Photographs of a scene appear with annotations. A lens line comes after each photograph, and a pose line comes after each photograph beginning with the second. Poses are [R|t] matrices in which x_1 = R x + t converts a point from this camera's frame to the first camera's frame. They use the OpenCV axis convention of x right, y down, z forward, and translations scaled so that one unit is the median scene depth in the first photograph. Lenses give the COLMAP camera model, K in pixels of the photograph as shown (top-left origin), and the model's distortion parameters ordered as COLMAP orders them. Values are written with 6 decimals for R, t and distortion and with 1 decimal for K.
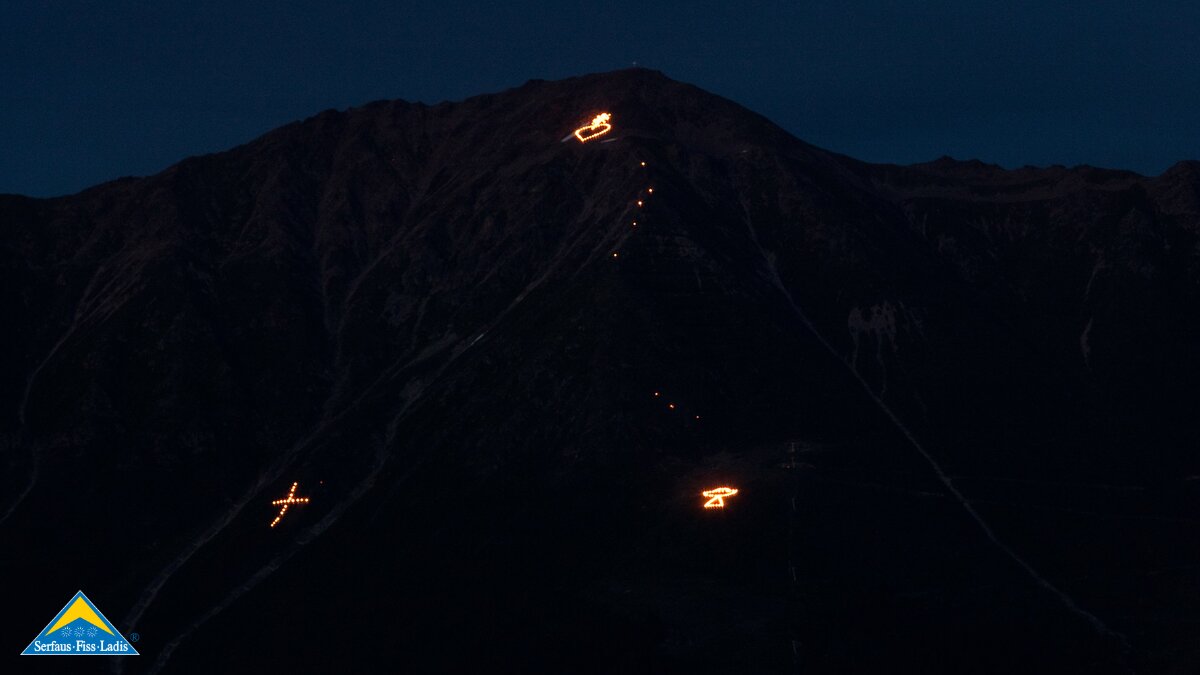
lens RADIAL K [[1355.0, 0, 600.0], [0, 1355.0, 337.5], [0, 0, 1]] dist [0.010546, 0.019394]
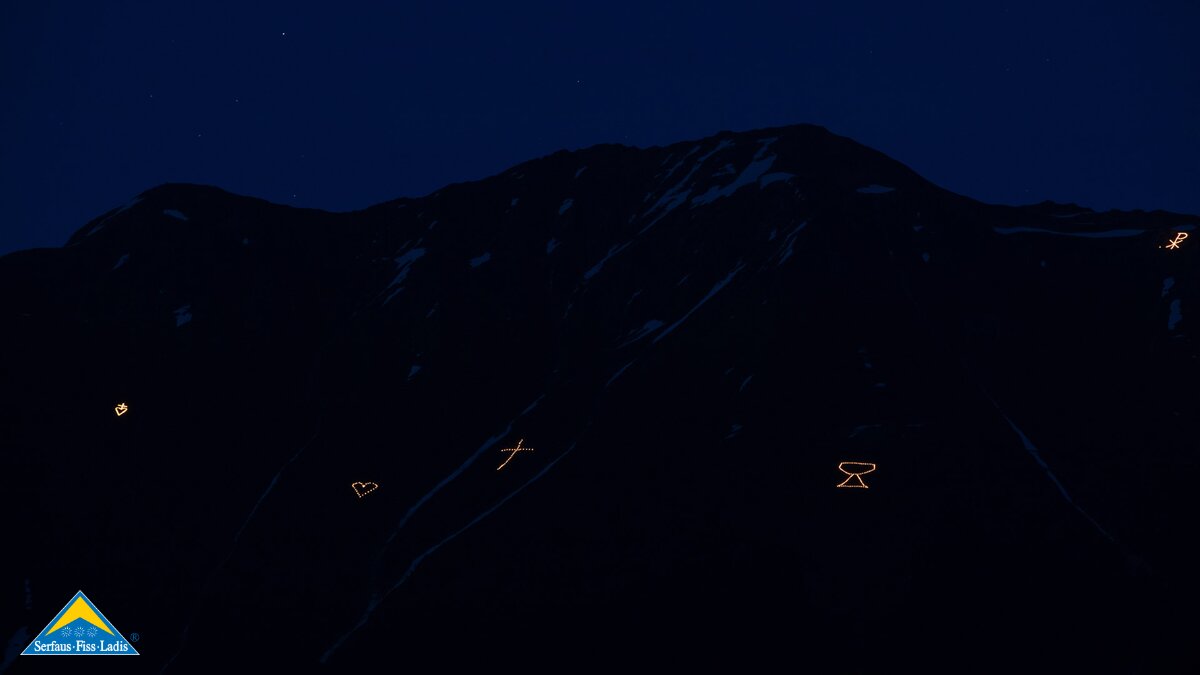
lens RADIAL K [[1355.0, 0, 600.0], [0, 1355.0, 337.5], [0, 0, 1]] dist [0.010546, 0.019394]
pose [[0.991089, 0.048330, -0.124120, 0.004080], [-0.053680, 0.997752, -0.040128, 0.060946], [0.121902, 0.046433, 0.991455, -0.271764]]
